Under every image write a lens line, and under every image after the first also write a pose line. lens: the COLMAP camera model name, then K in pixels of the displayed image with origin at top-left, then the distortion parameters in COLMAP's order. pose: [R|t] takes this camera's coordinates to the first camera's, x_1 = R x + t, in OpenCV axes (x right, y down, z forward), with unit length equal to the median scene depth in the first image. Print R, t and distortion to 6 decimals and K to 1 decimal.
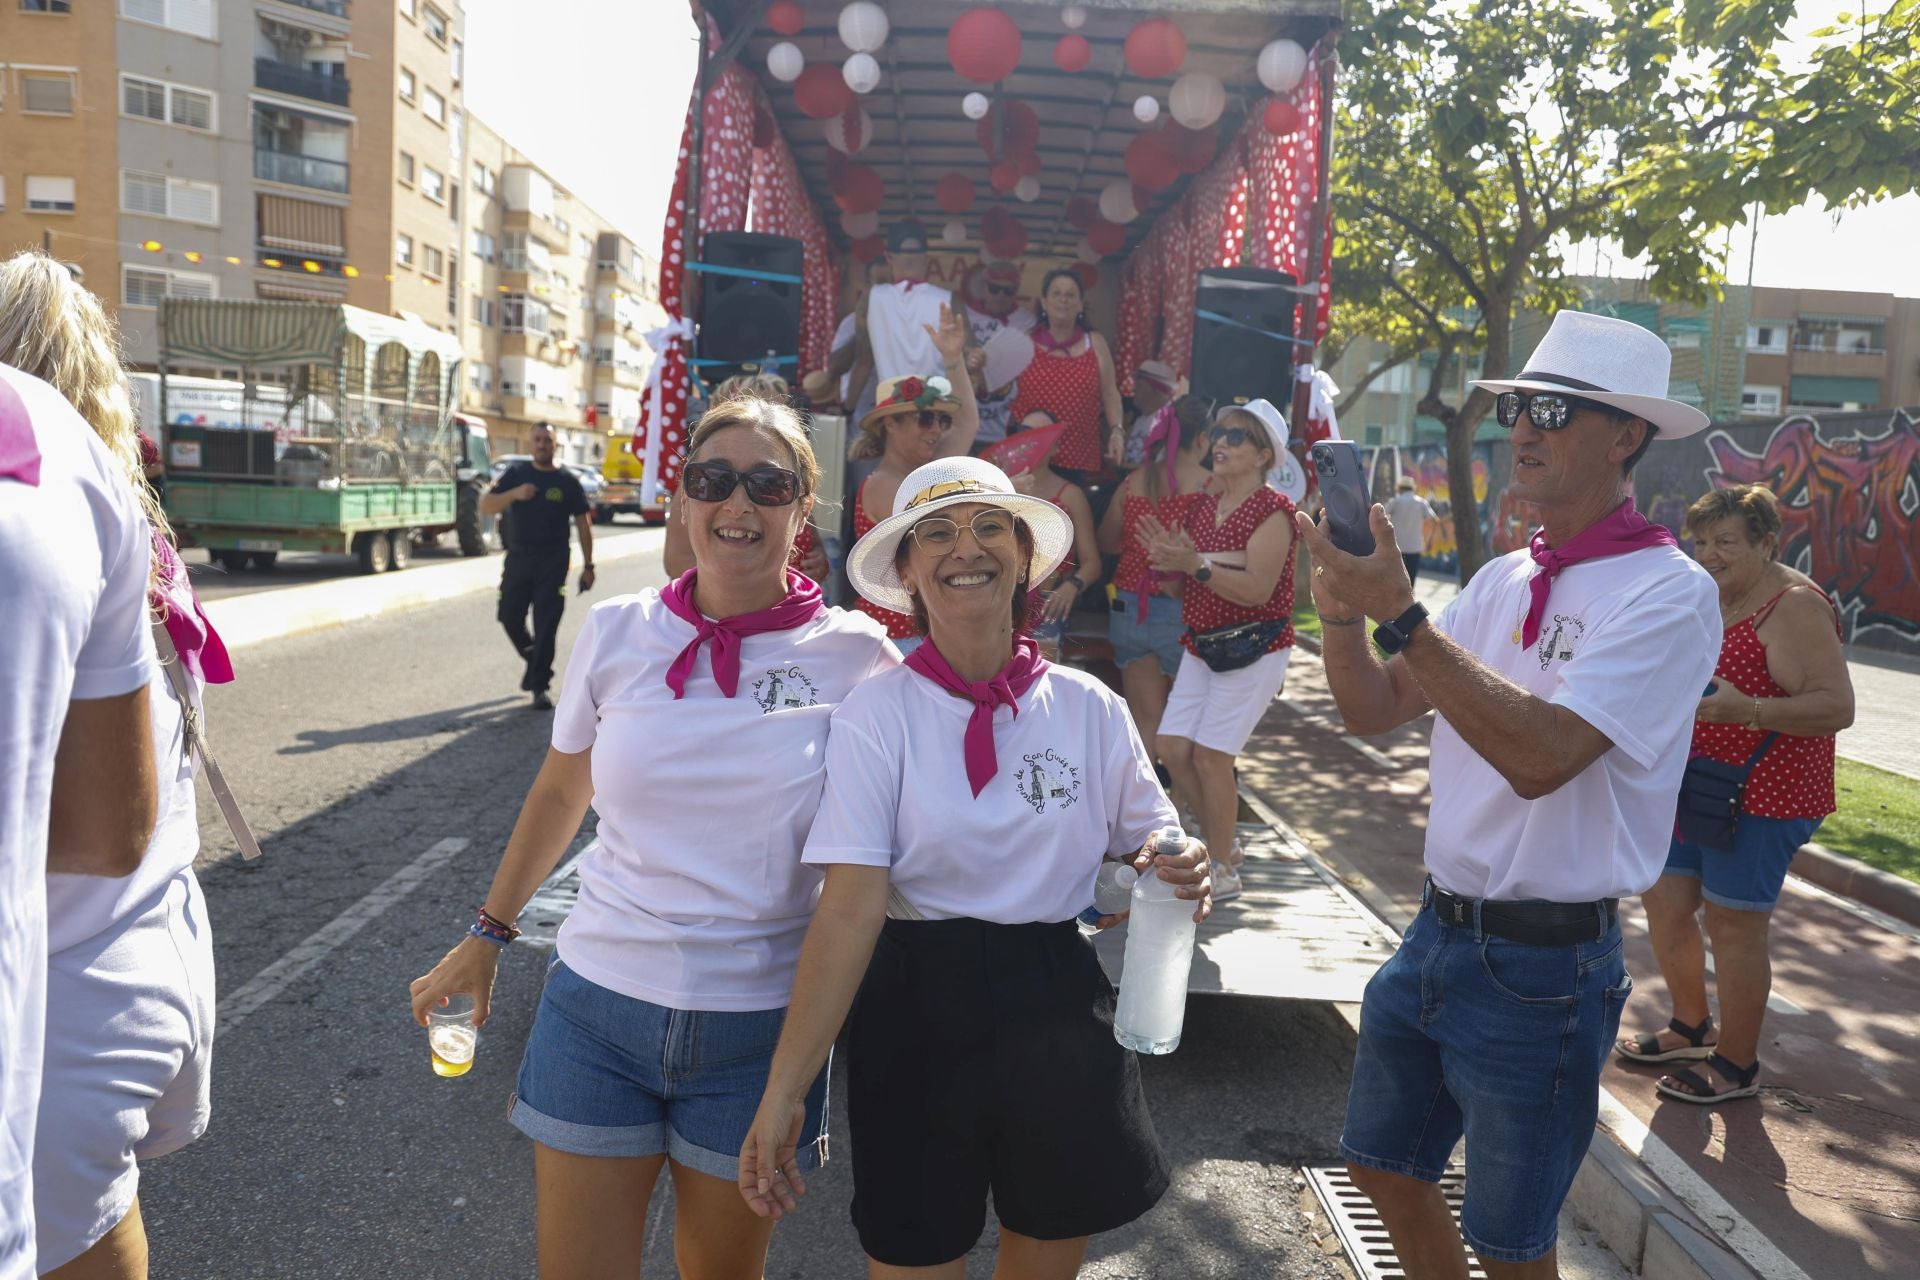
lens RADIAL K [[1353.7, 0, 953.5], [0, 1353.7, 631.7], [0, 0, 1]] dist [-0.087707, 0.065768]
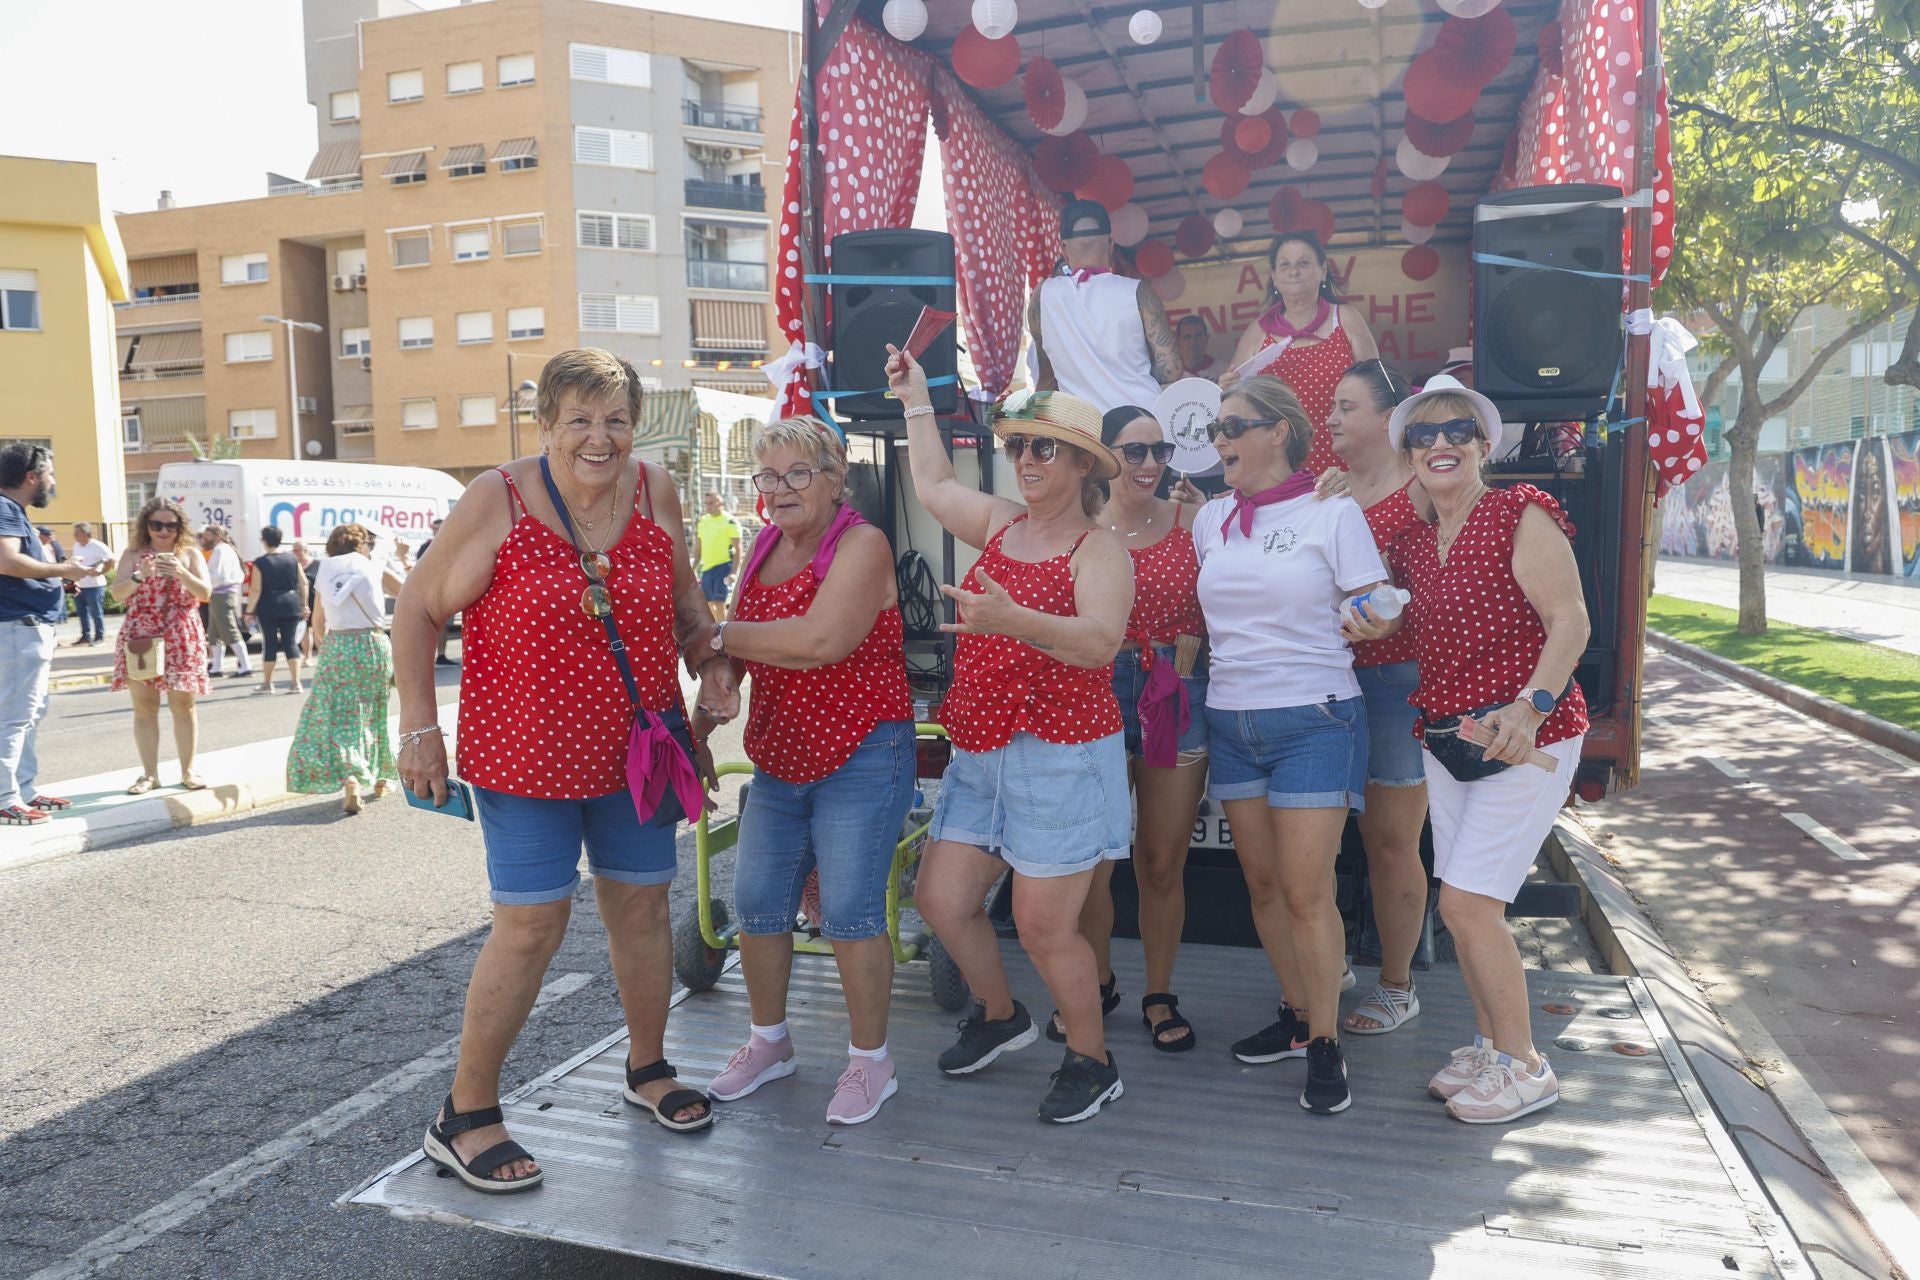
lens RADIAL K [[1353.7, 0, 953.5], [0, 1353.7, 631.7], [0, 0, 1]] dist [-0.087707, 0.065768]
pose [[0.951548, -0.051088, -0.303225, 0.055422], [0.040223, 0.998309, -0.041971, -0.008476], [0.304857, 0.027741, 0.951994, 0.110185]]
